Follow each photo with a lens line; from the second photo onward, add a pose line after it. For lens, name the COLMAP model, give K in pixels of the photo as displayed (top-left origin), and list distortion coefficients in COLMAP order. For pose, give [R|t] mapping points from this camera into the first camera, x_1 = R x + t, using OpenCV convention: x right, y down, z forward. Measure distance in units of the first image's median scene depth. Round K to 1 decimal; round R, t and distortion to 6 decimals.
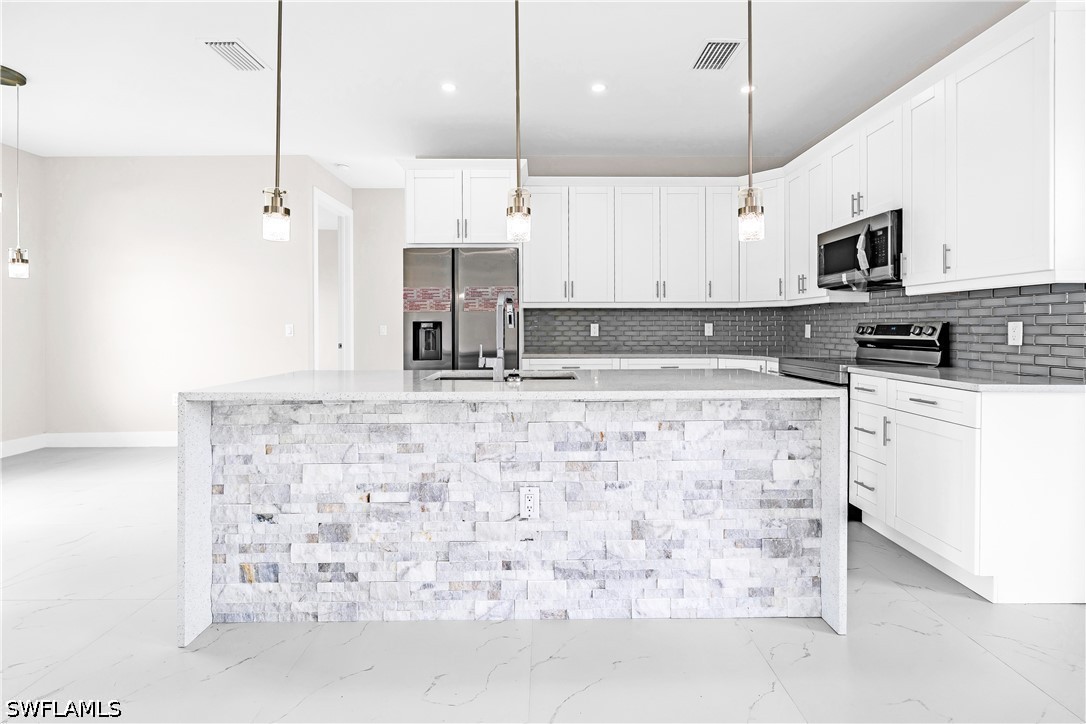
lens RADIAL K [[490.8, 0, 548.9], [0, 490.8, 331.8], [0, 0, 1]] dist [-0.004101, 0.000809]
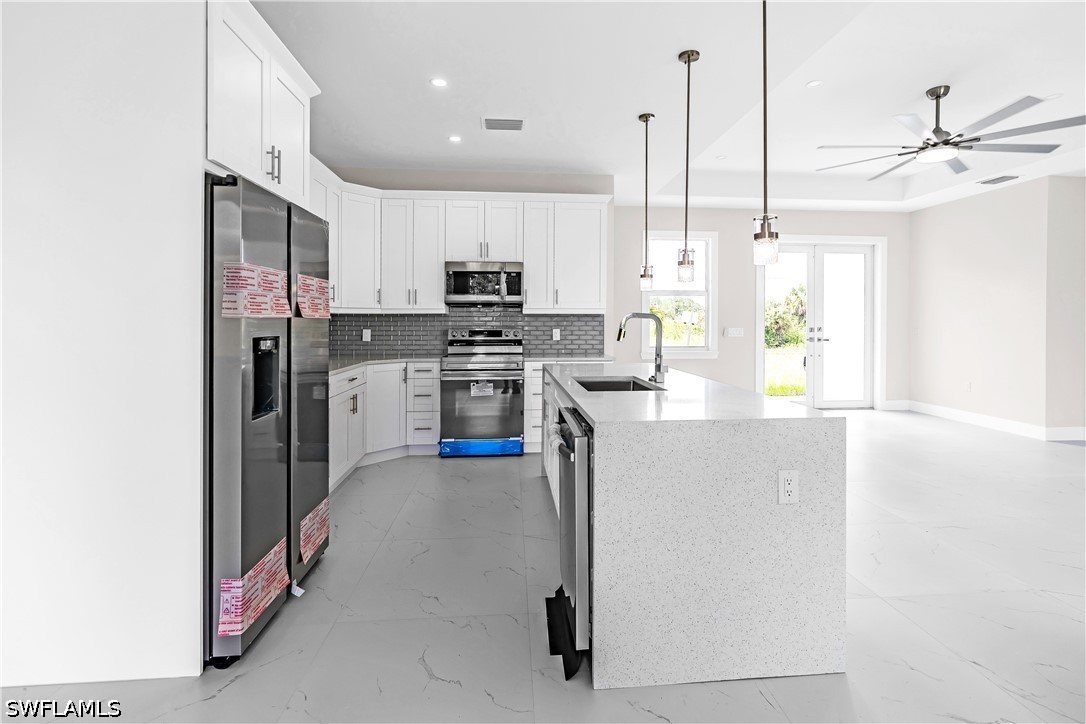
lens RADIAL K [[490.8, 0, 525.8], [0, 490.8, 322.4], [0, 0, 1]] dist [-0.004101, 0.000809]
pose [[-0.045184, -0.002532, 0.998975, -1.458079], [0.006208, 0.999977, 0.002815, -0.071728], [-0.998959, 0.006329, -0.045167, 1.580900]]
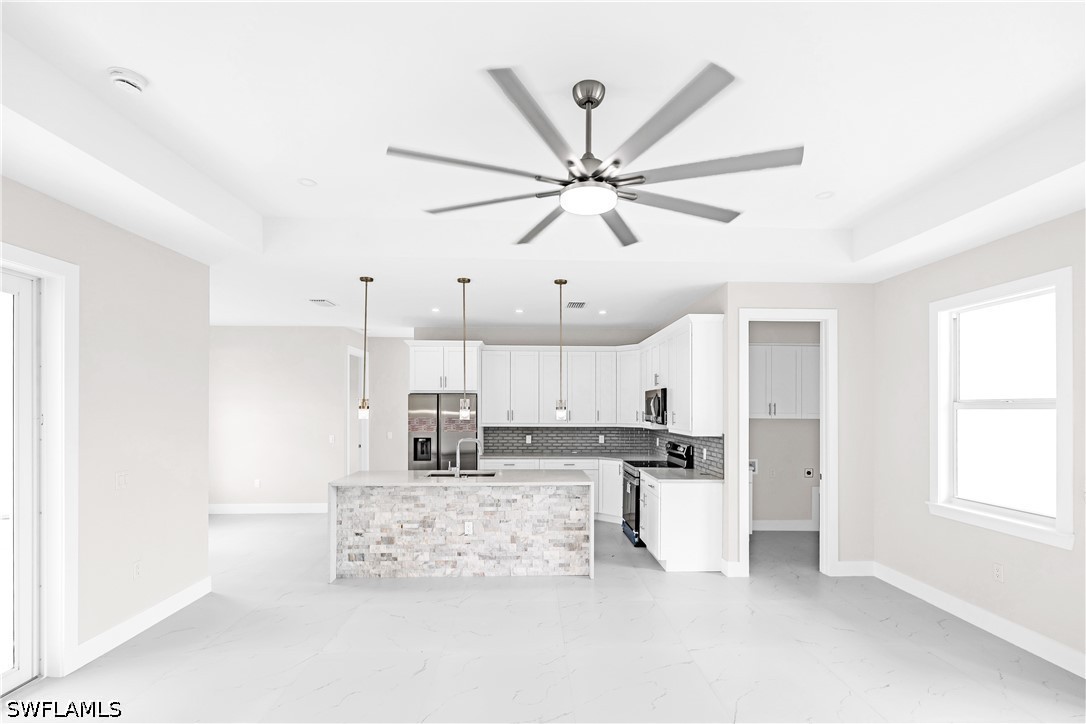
lens RADIAL K [[490.8, 0, 548.5], [0, 490.8, 412.6], [0, 0, 1]] dist [-0.004101, 0.000809]
pose [[0.999607, 0.005017, 0.027591, 0.284048], [-0.004998, 0.999987, -0.000762, -0.222024], [-0.027595, 0.000624, 0.999619, -1.430092]]
